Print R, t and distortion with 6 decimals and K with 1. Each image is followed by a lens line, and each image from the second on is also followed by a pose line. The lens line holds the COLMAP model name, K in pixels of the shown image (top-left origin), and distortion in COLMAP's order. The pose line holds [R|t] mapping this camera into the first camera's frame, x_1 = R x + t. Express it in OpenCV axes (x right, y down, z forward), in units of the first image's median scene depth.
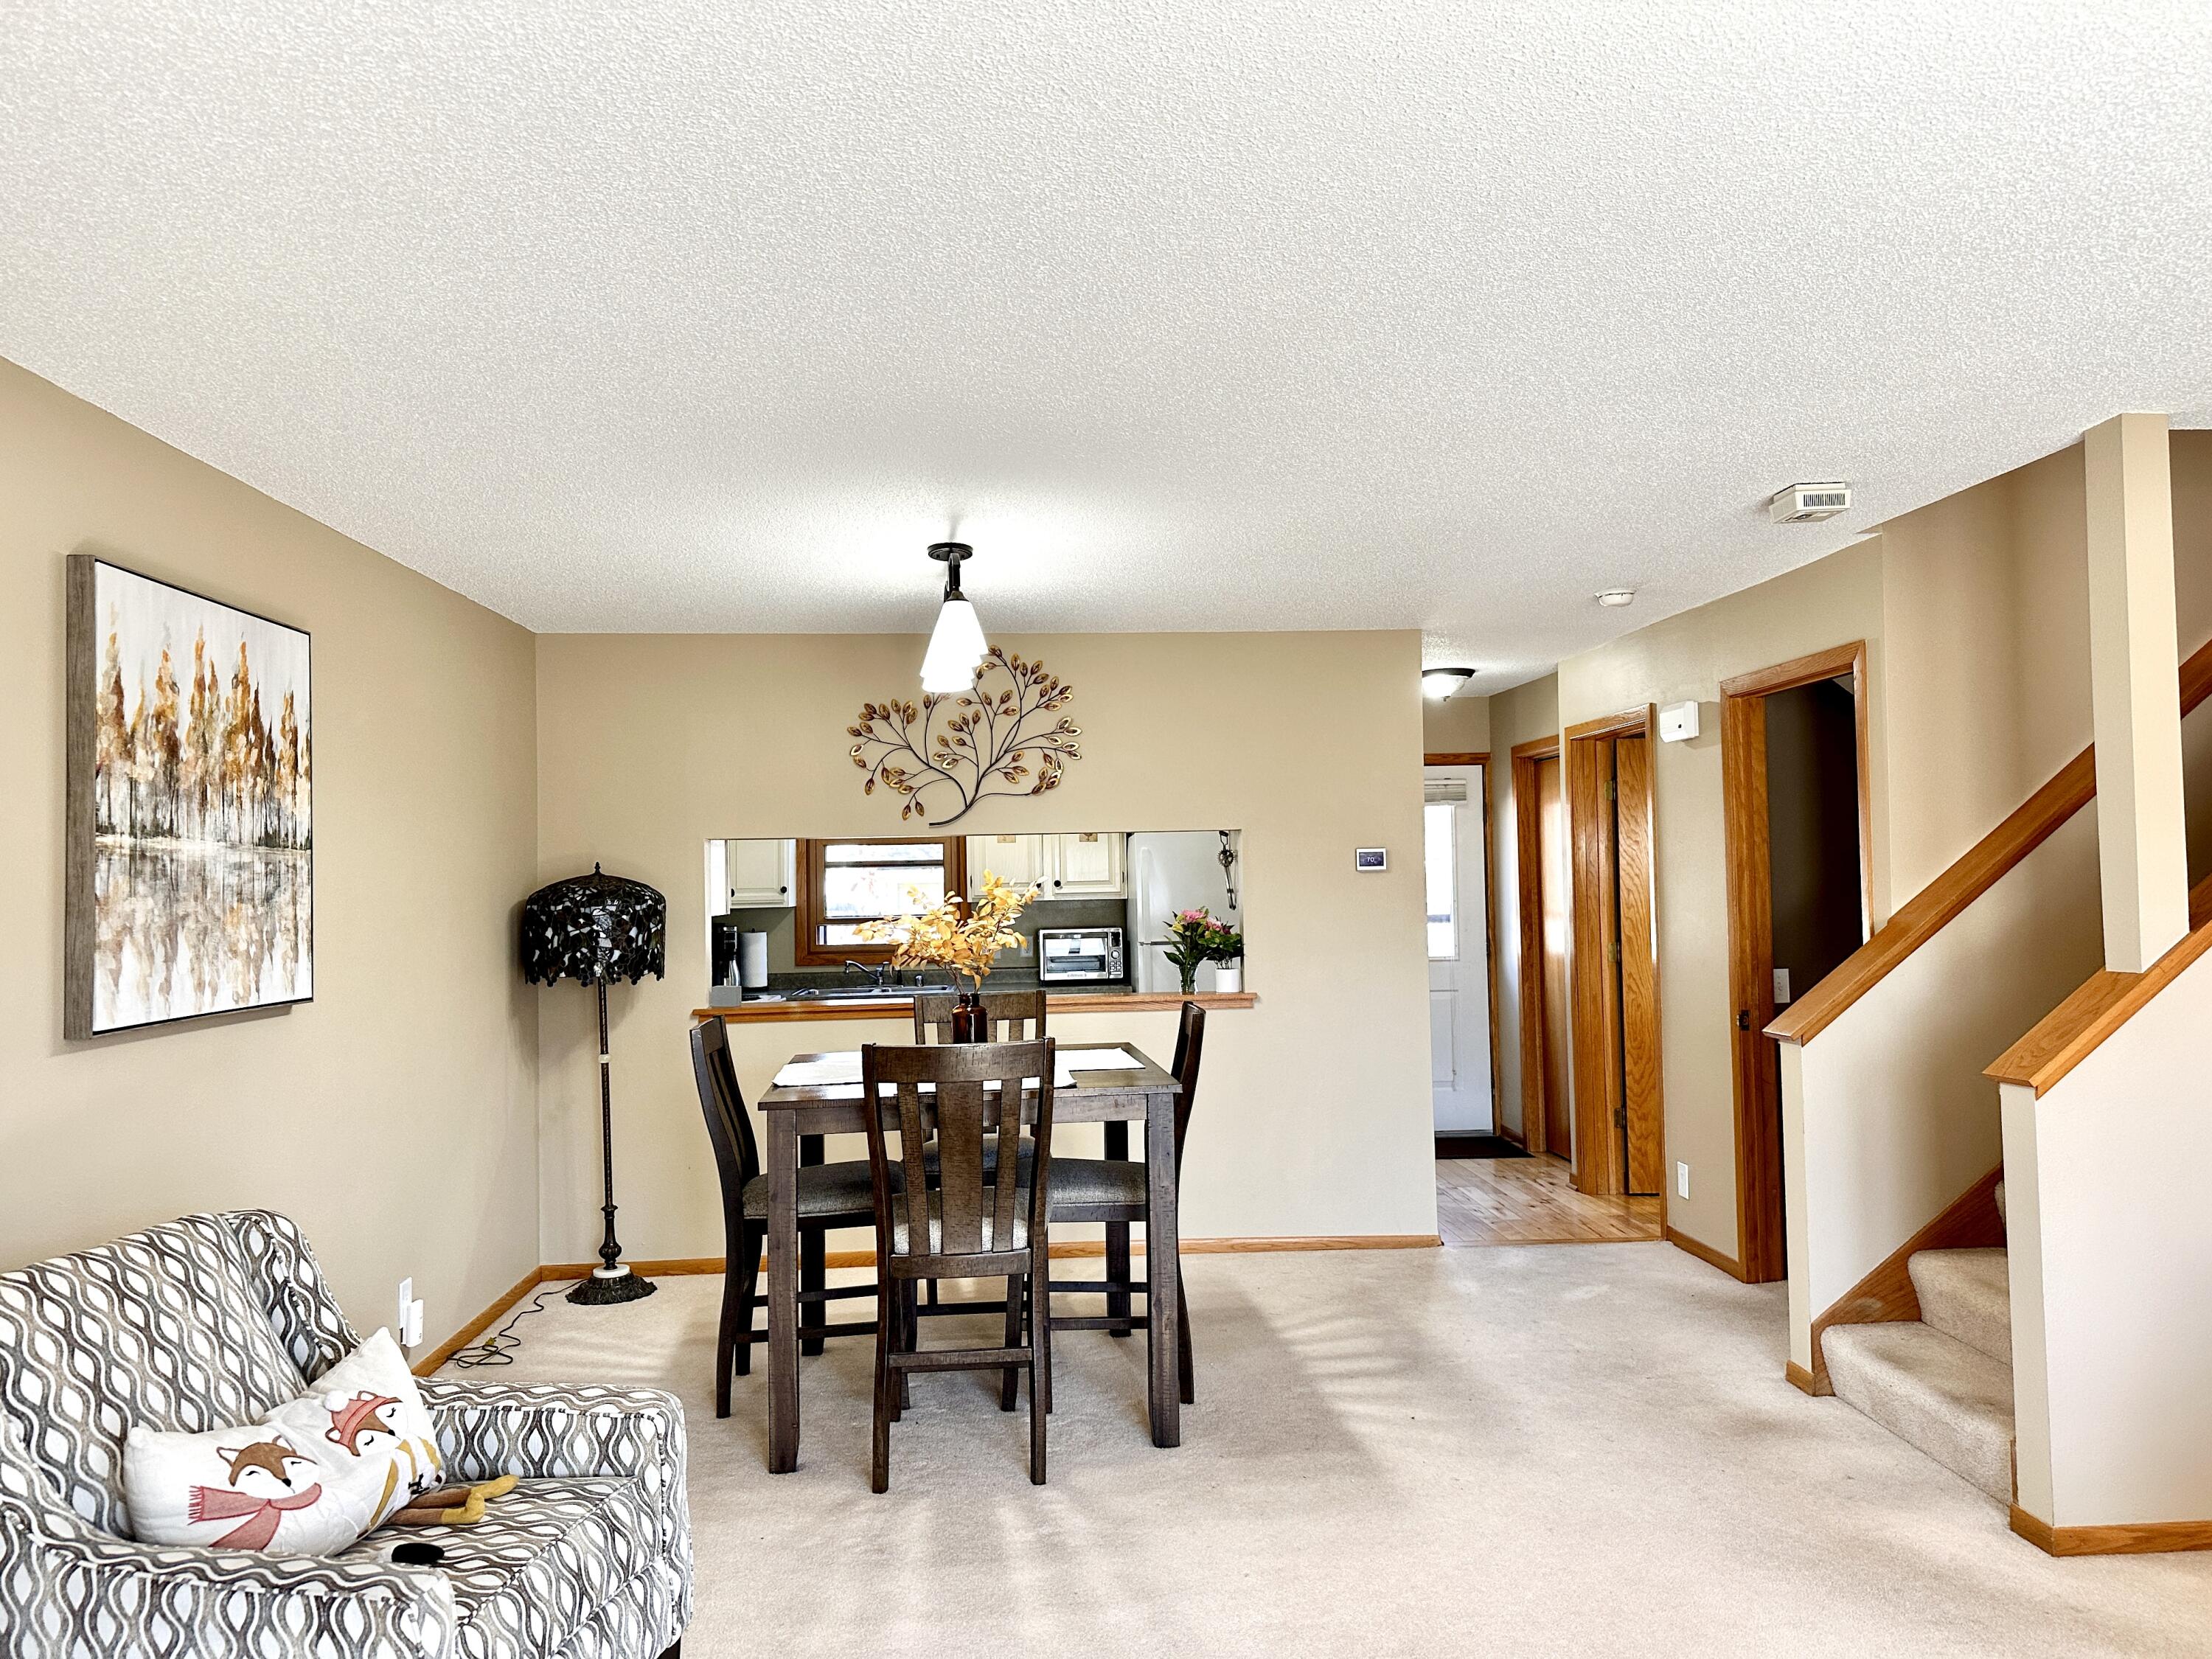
lens RADIAL K [[1530.2, 0, 1101.8], [0, 1530.2, 815.9], [0, 0, 1]] dist [0.119283, -0.190174]
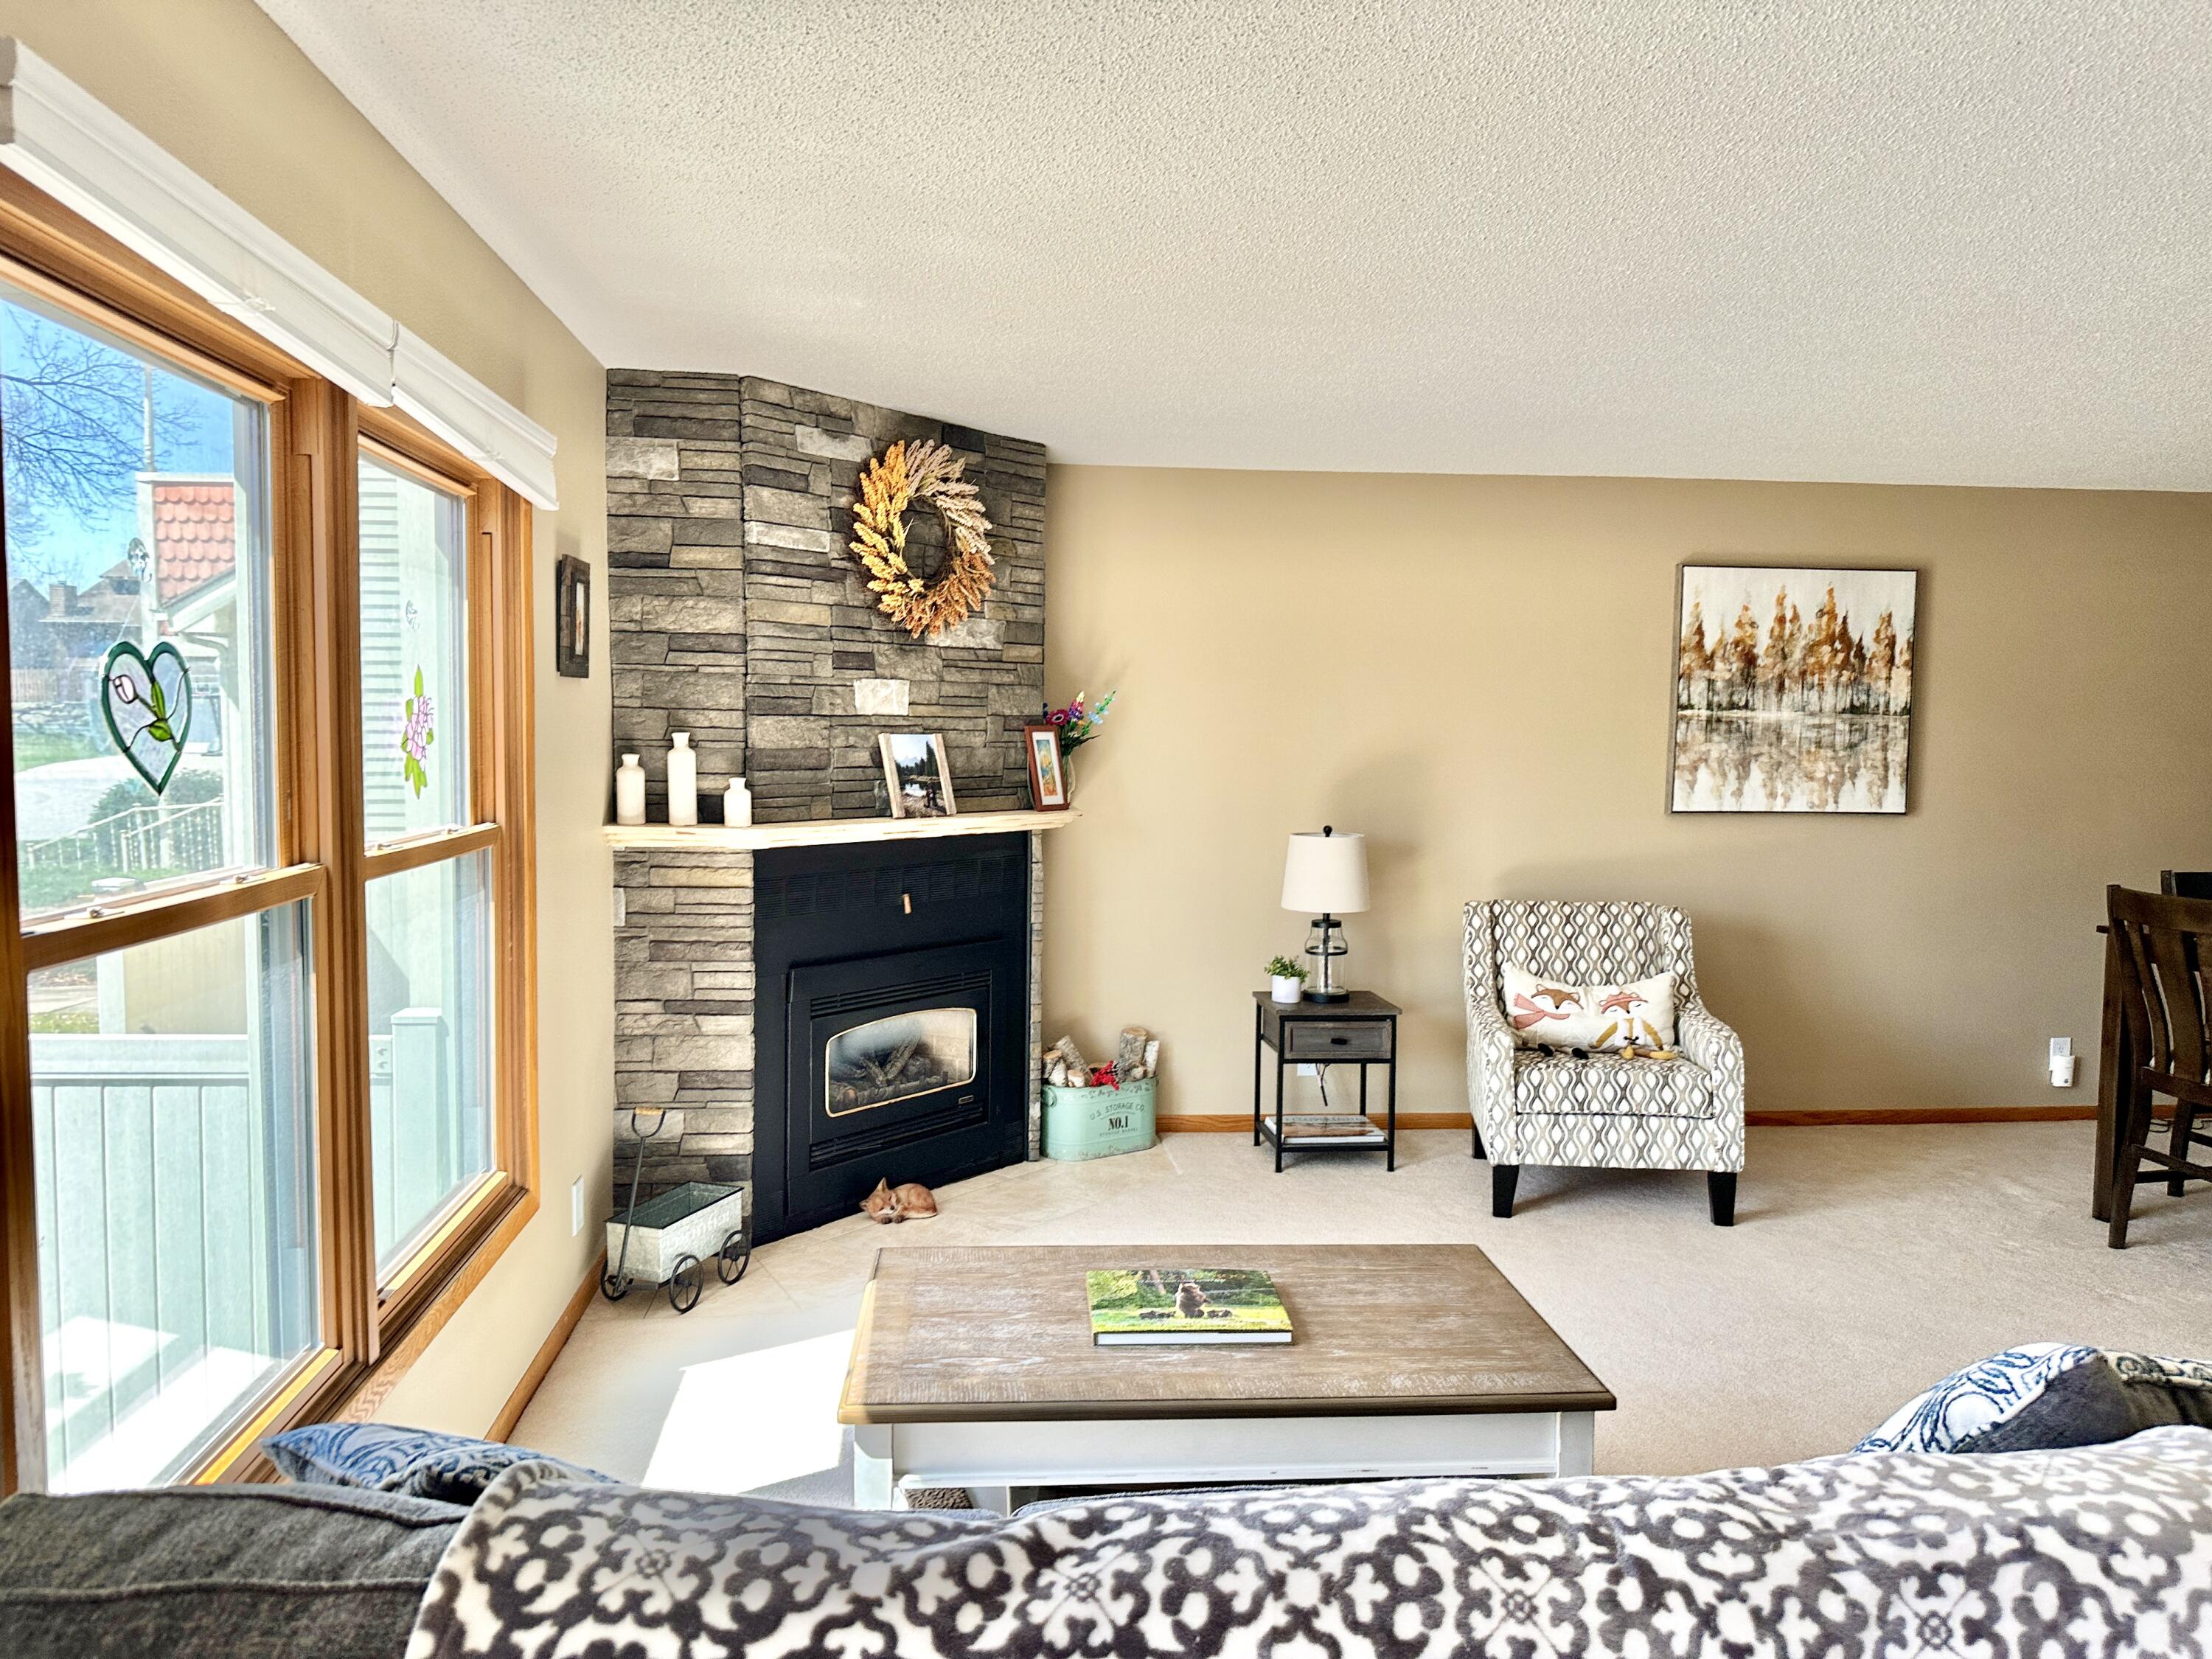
lens RADIAL K [[1510.4, 0, 1099.6], [0, 1510.4, 834.4], [0, 0, 1]] dist [0.163646, -0.335999]
pose [[0.037066, 0.096324, -0.994660, 1.129895], [0.029194, 0.994814, 0.097427, -0.037545], [0.998886, -0.032650, 0.034061, 0.190381]]
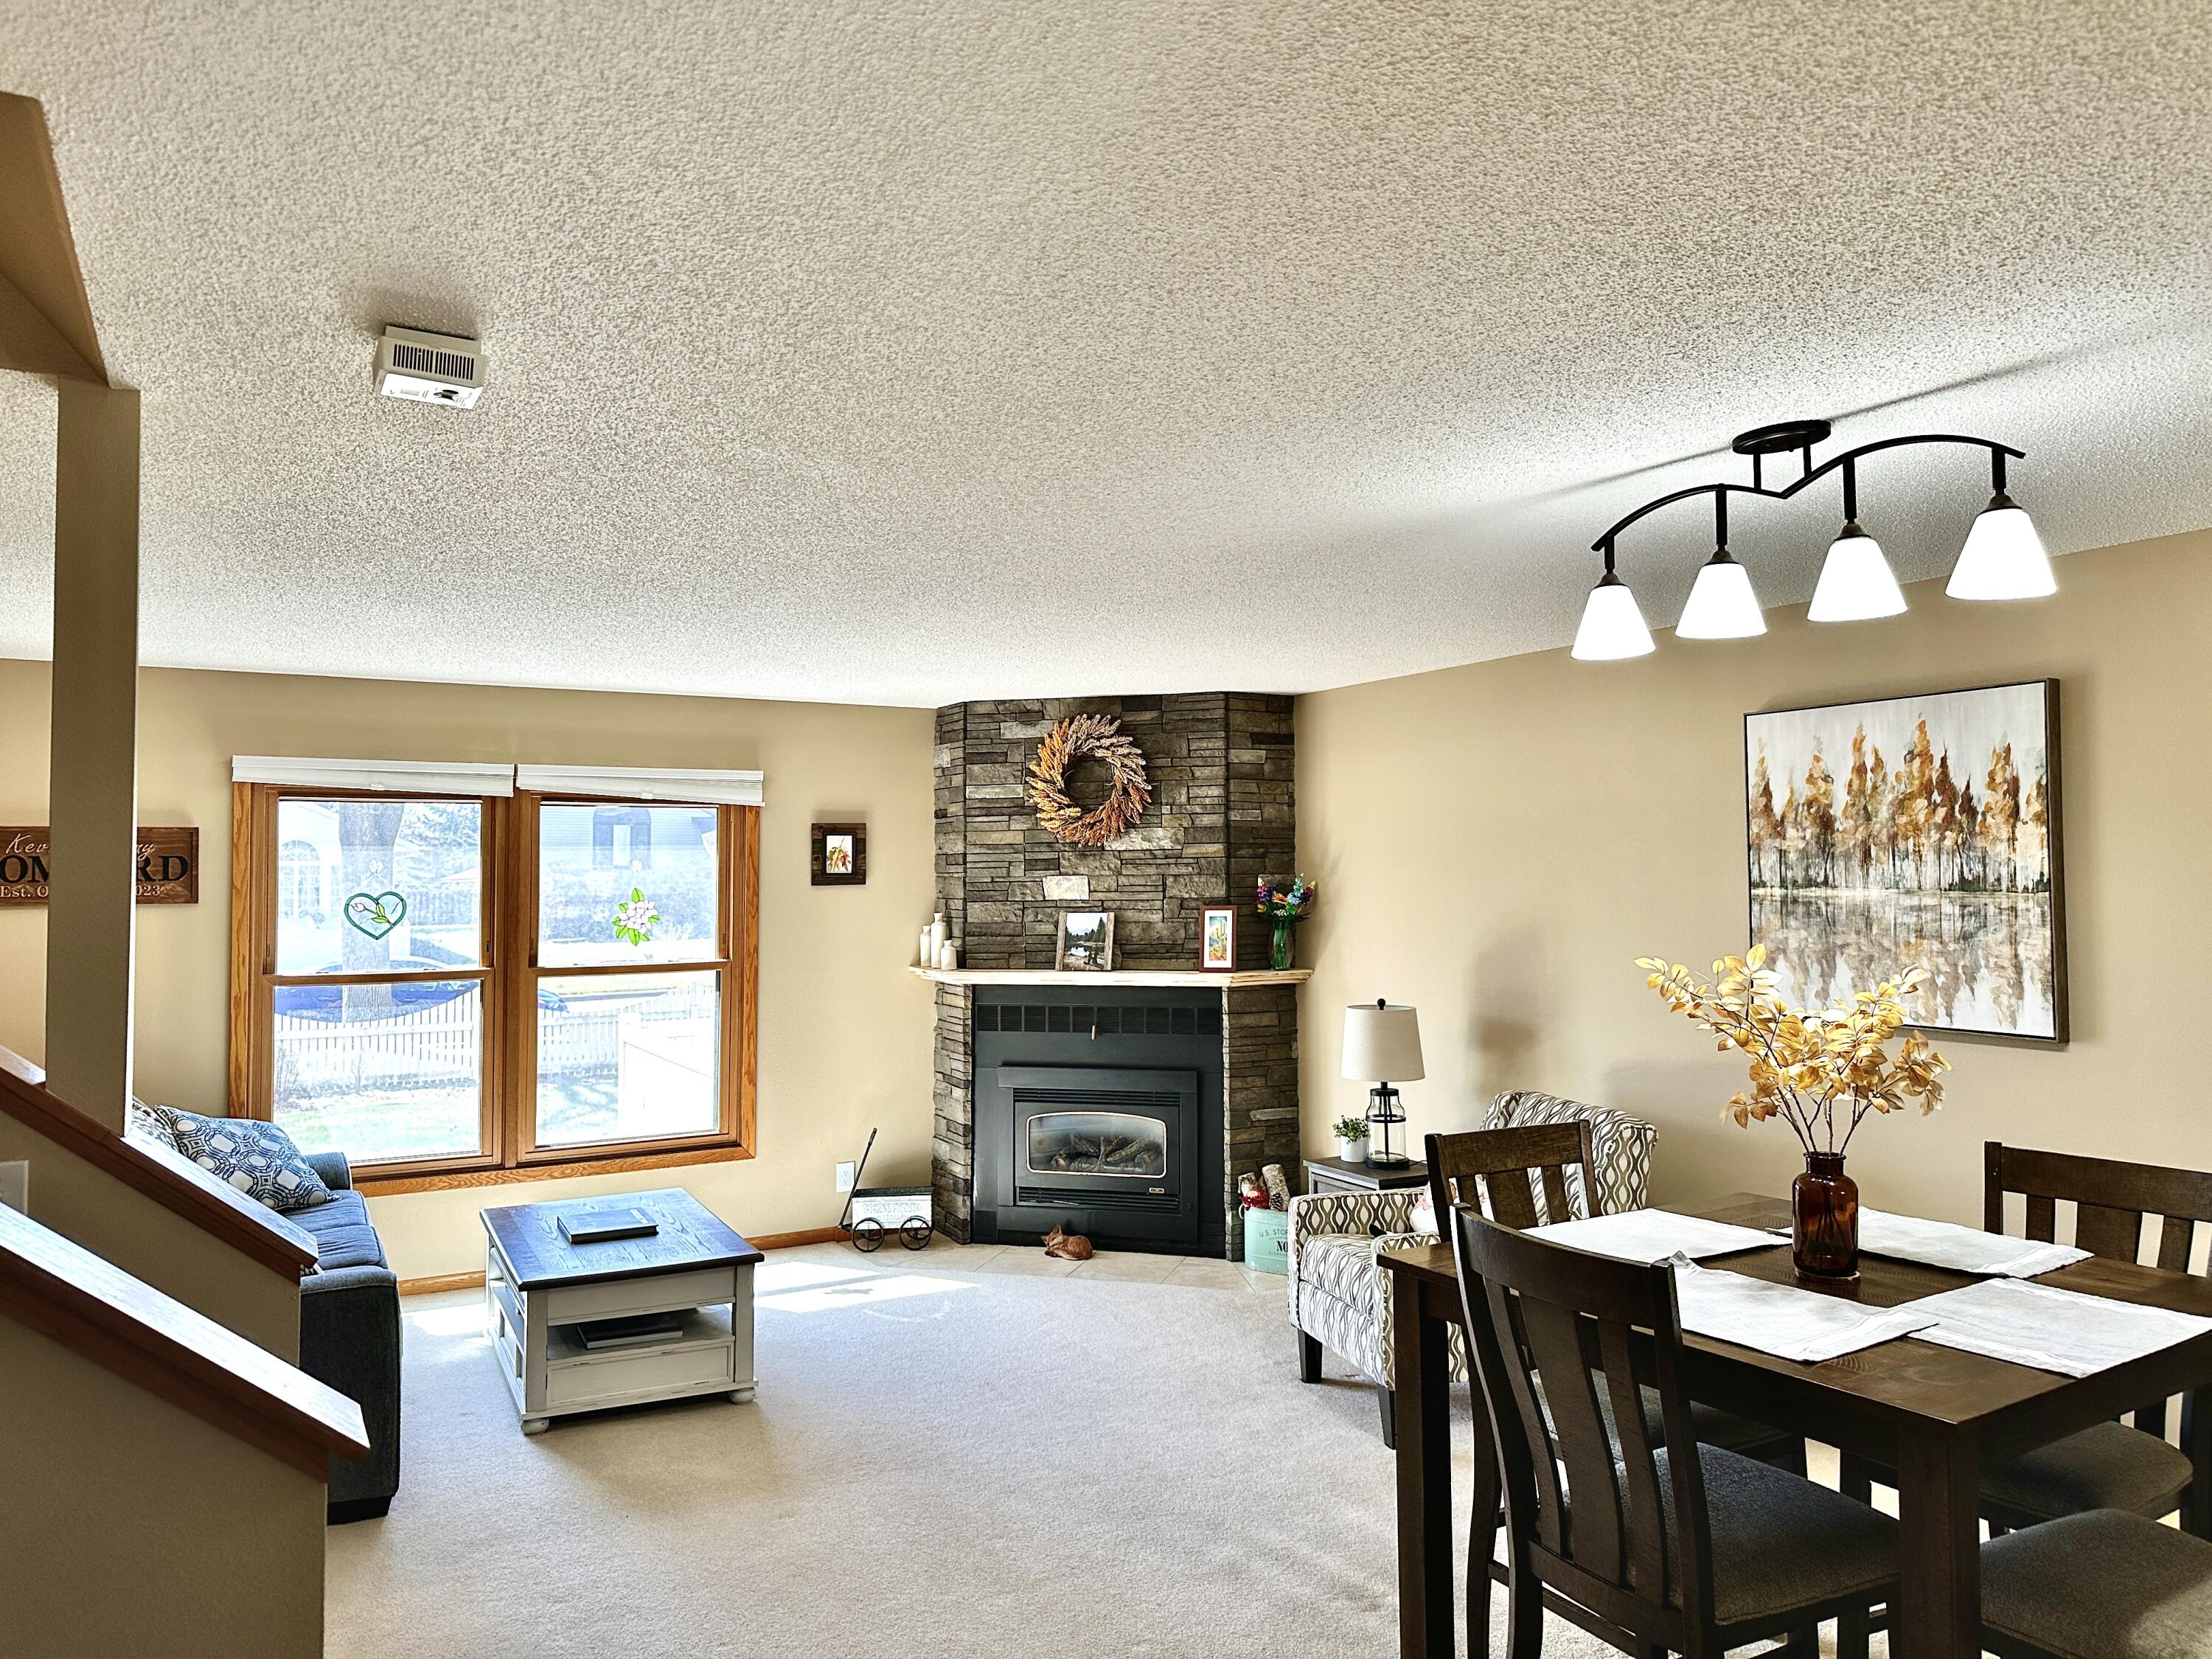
lens RADIAL K [[1530.2, 0, 1101.8], [0, 1530.2, 815.9], [0, 0, 1]] dist [0.119283, -0.190174]
pose [[-0.899750, 0.007866, -0.436334, 0.582869], [0.043565, 0.996462, -0.071870, 0.021405], [0.434225, -0.083674, -0.896910, 1.943193]]
